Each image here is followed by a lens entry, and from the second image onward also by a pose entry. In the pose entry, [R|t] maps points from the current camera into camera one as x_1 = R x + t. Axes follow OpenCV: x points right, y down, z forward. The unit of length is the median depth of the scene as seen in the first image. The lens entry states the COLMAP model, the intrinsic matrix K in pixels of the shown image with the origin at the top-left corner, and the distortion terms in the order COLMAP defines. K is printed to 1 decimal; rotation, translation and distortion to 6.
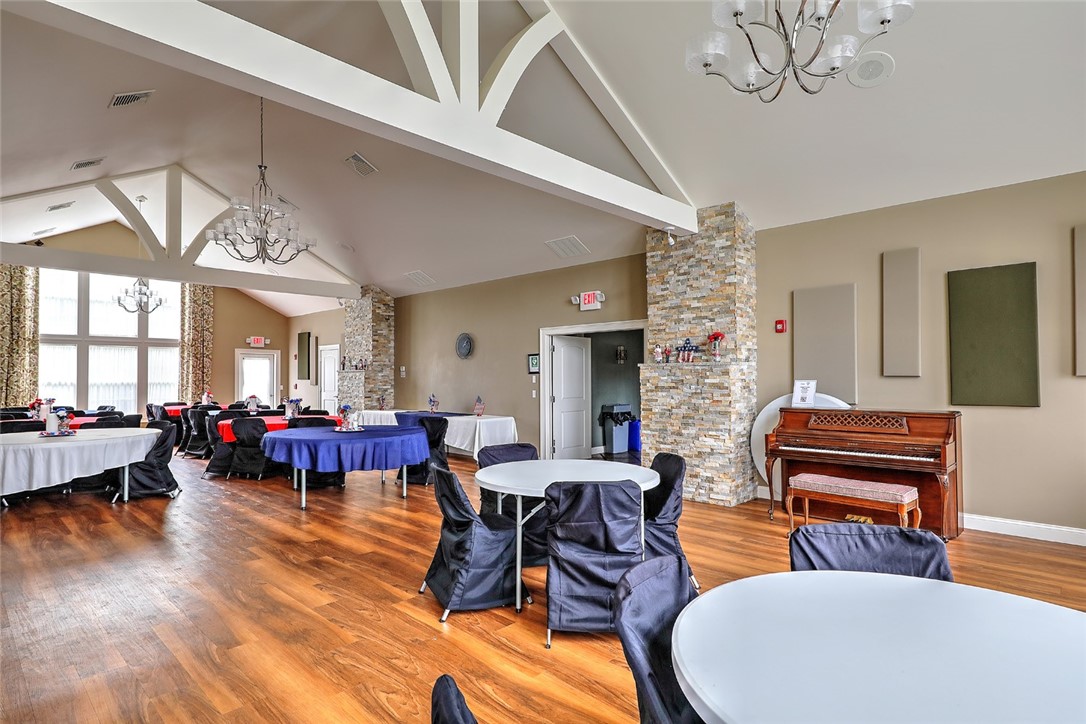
lens RADIAL K [[584.0, 0, 543.0], [0, 584.0, 362.0], [0, 0, 1]] dist [0.000043, 0.000026]
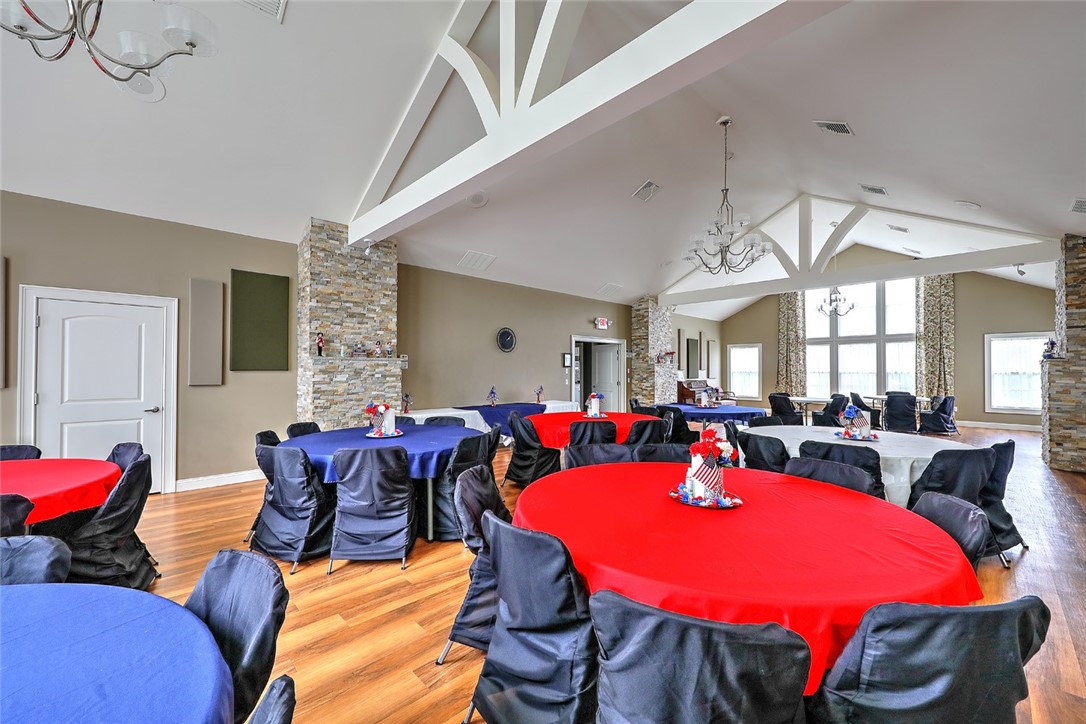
lens RADIAL K [[436.4, 0, 543.0], [0, 436.4, 362.0], [0, 0, 1]] dist [0.000100, 0.000008]
pose [[-0.024655, -0.017063, -0.999550, 0.215324], [0.030902, 0.999364, -0.017822, 0.008953], [0.999218, -0.031328, -0.024112, 0.354760]]
